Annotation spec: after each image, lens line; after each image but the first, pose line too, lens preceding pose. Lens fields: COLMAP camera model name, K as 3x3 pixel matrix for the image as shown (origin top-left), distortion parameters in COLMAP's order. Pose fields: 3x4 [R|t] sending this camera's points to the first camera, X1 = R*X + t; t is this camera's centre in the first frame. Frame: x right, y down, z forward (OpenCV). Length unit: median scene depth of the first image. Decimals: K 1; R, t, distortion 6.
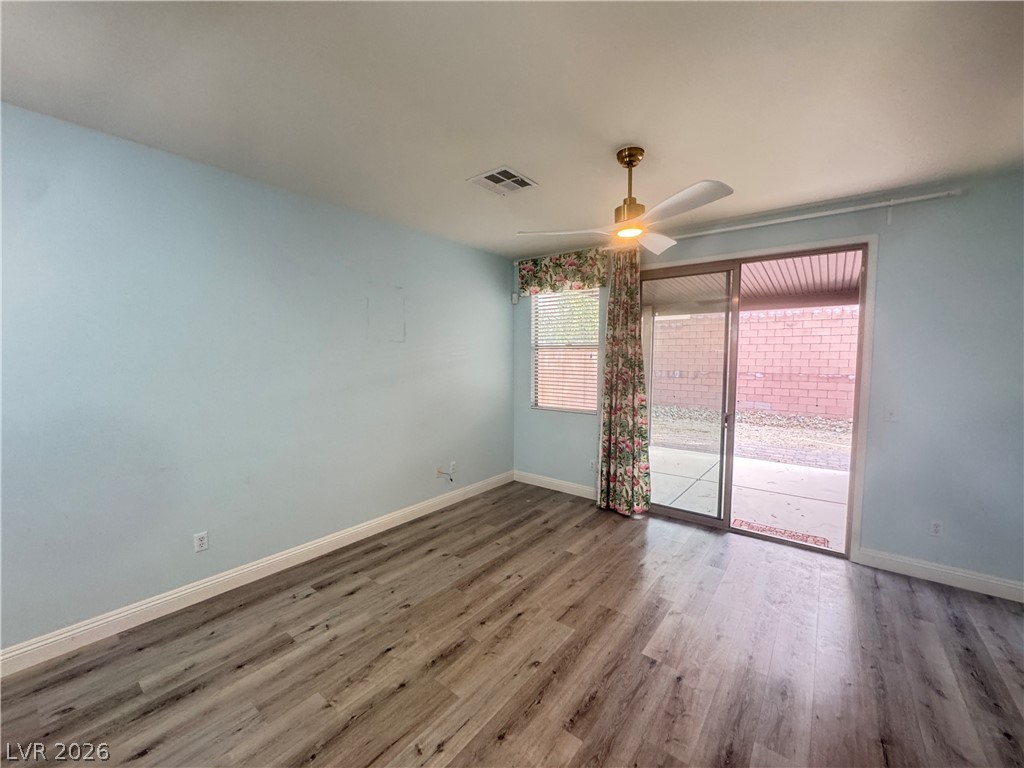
lens RADIAL K [[407.8, 0, 512.0], [0, 407.8, 383.9], [0, 0, 1]] dist [0.001366, 0.000197]
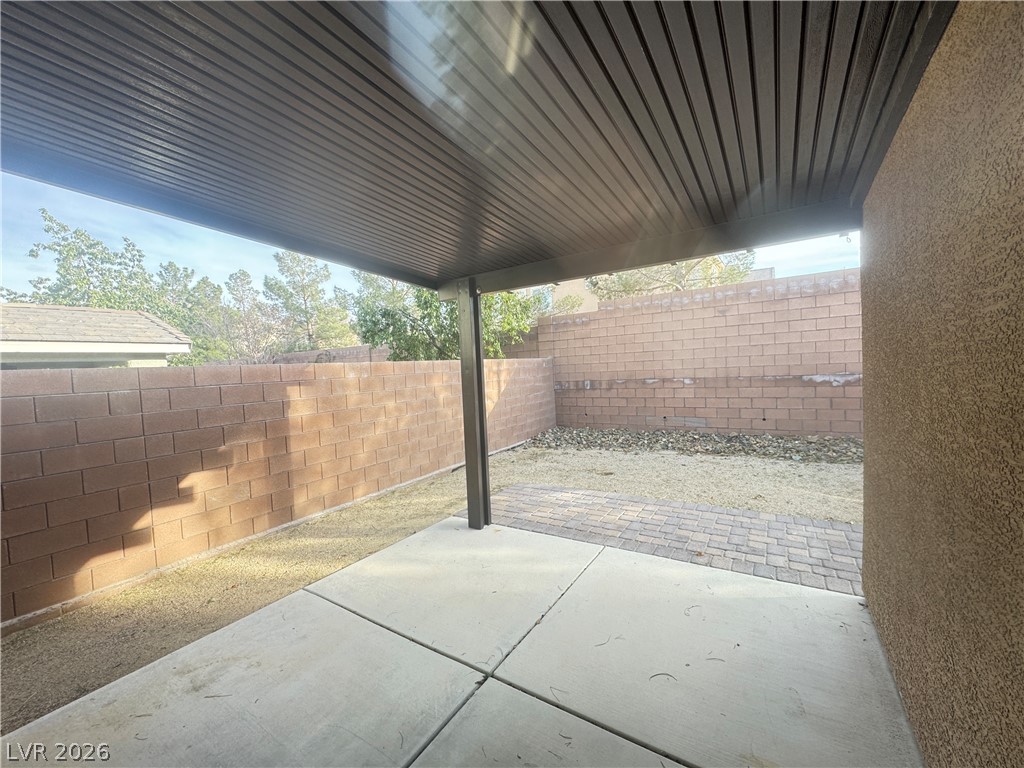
lens RADIAL K [[407.8, 0, 511.6], [0, 407.8, 385.9], [0, 0, 1]] dist [0.001366, 0.000197]
pose [[0.994452, -0.058649, 0.087328, 0.233612], [0.060518, 0.997988, -0.018902, -0.019477], [-0.086043, 0.024082, 0.996000, 0.305506]]
